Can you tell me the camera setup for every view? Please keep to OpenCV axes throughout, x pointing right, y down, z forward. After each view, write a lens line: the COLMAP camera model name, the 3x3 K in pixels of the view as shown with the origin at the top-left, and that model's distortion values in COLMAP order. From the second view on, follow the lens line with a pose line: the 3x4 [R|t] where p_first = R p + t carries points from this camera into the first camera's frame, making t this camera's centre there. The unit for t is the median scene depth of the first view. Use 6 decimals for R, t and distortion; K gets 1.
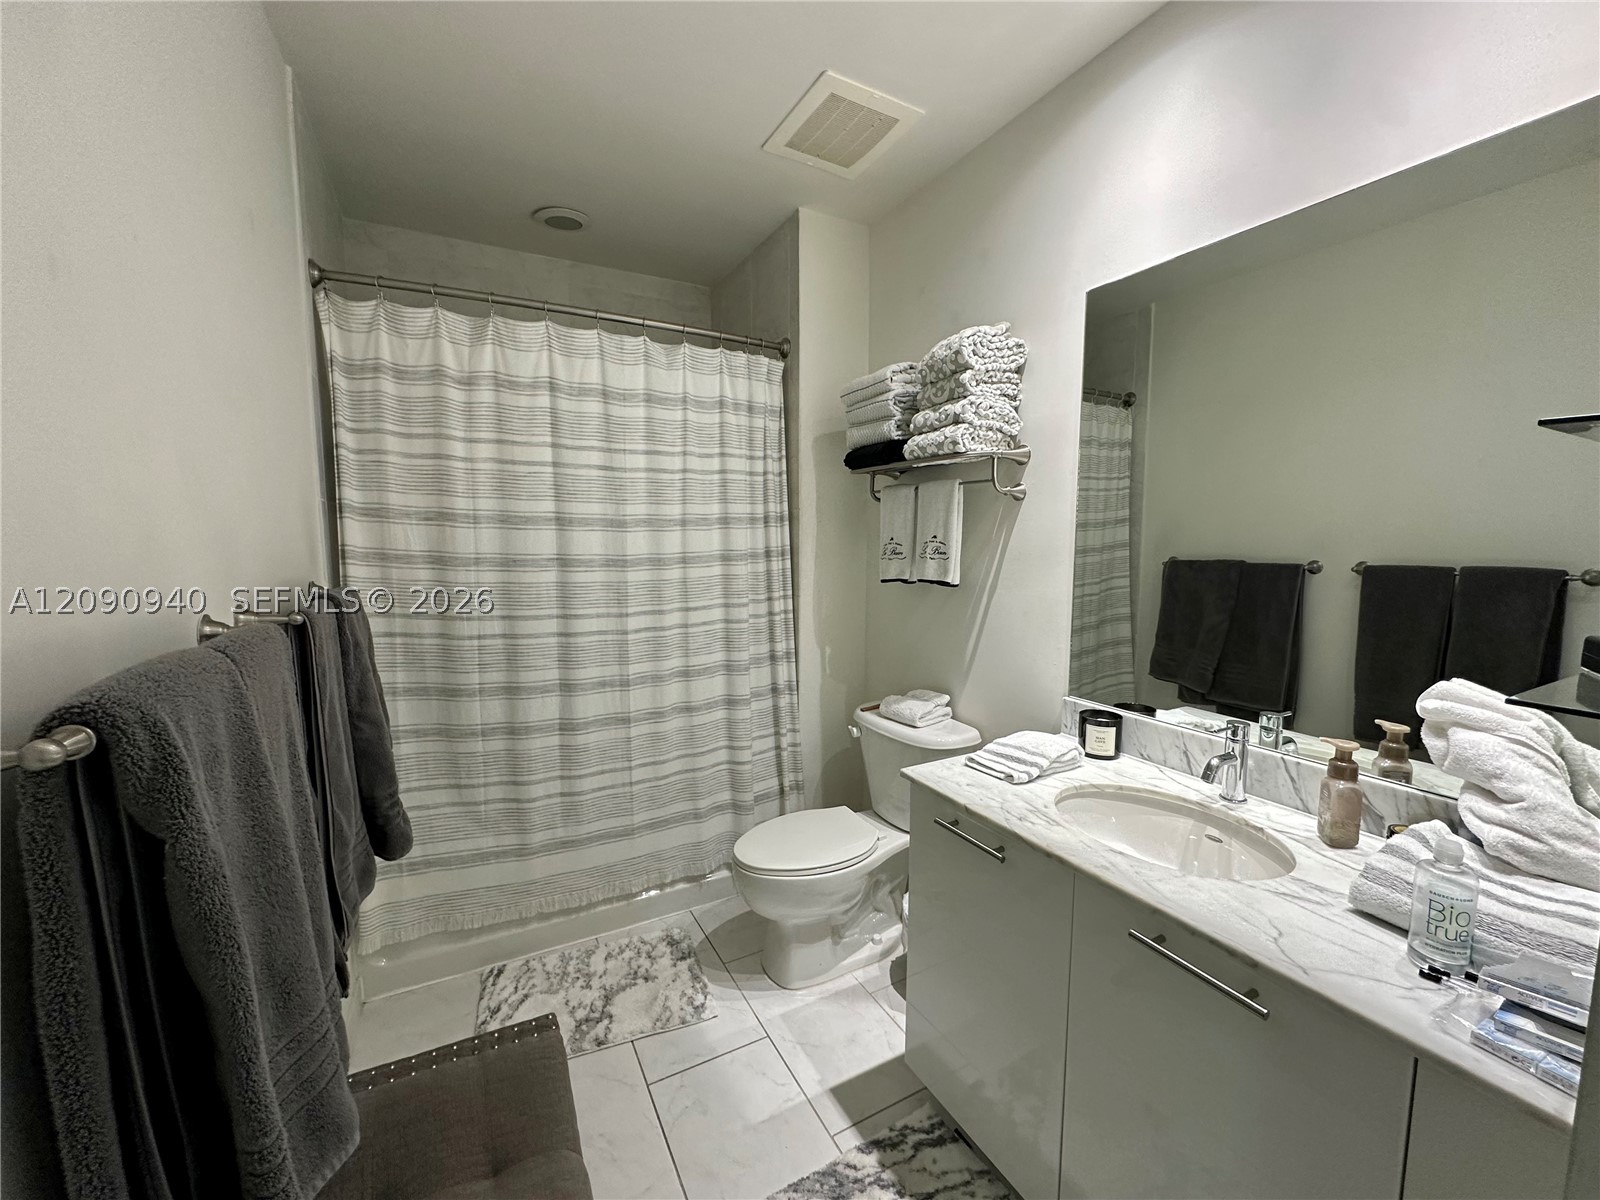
lens RADIAL K [[638.4, 0, 801.3], [0, 638.4, 604.4], [0, 0, 1]] dist [-0.003634, 0.000966]
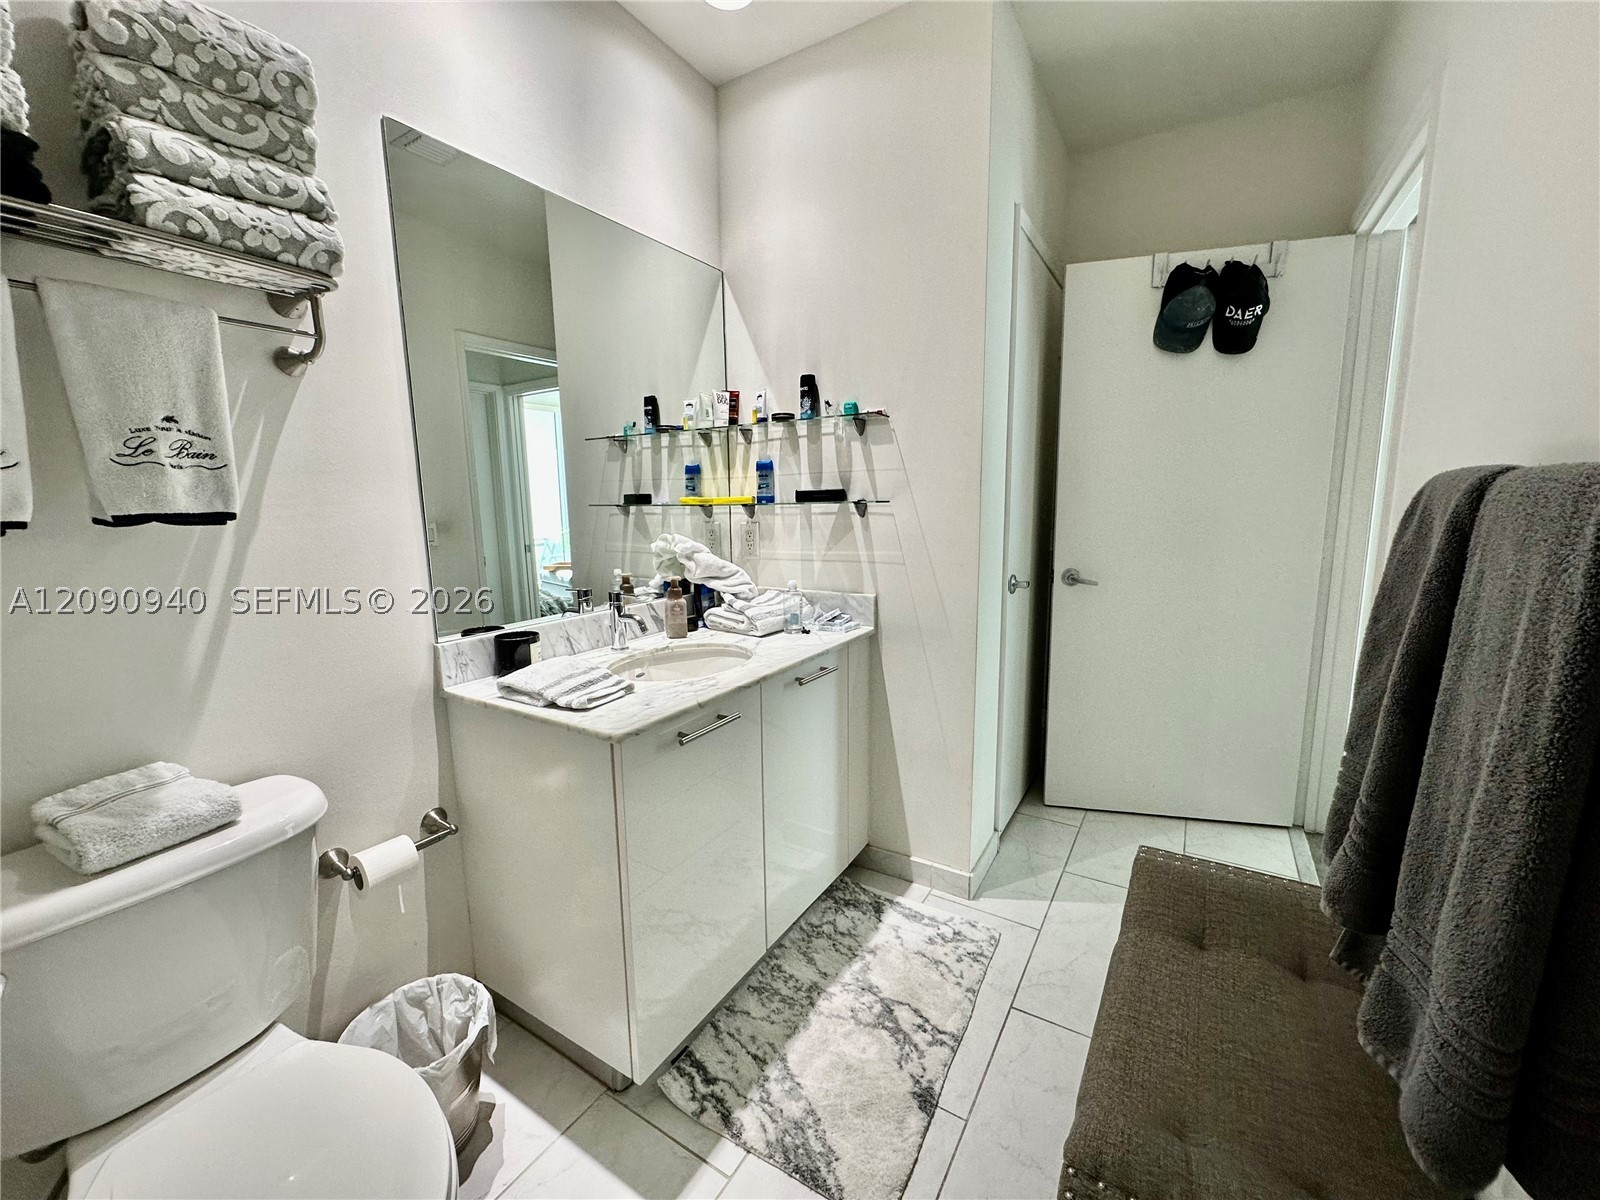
lens RADIAL K [[638.4, 0, 797.5], [0, 638.4, 602.5], [0, 0, 1]] dist [-0.003634, 0.000966]
pose [[-0.496350, -0.130976, 0.858185, -0.591151], [0.113997, 0.970160, 0.213998, -0.032229], [-0.860605, 0.204048, -0.466608, 1.159202]]
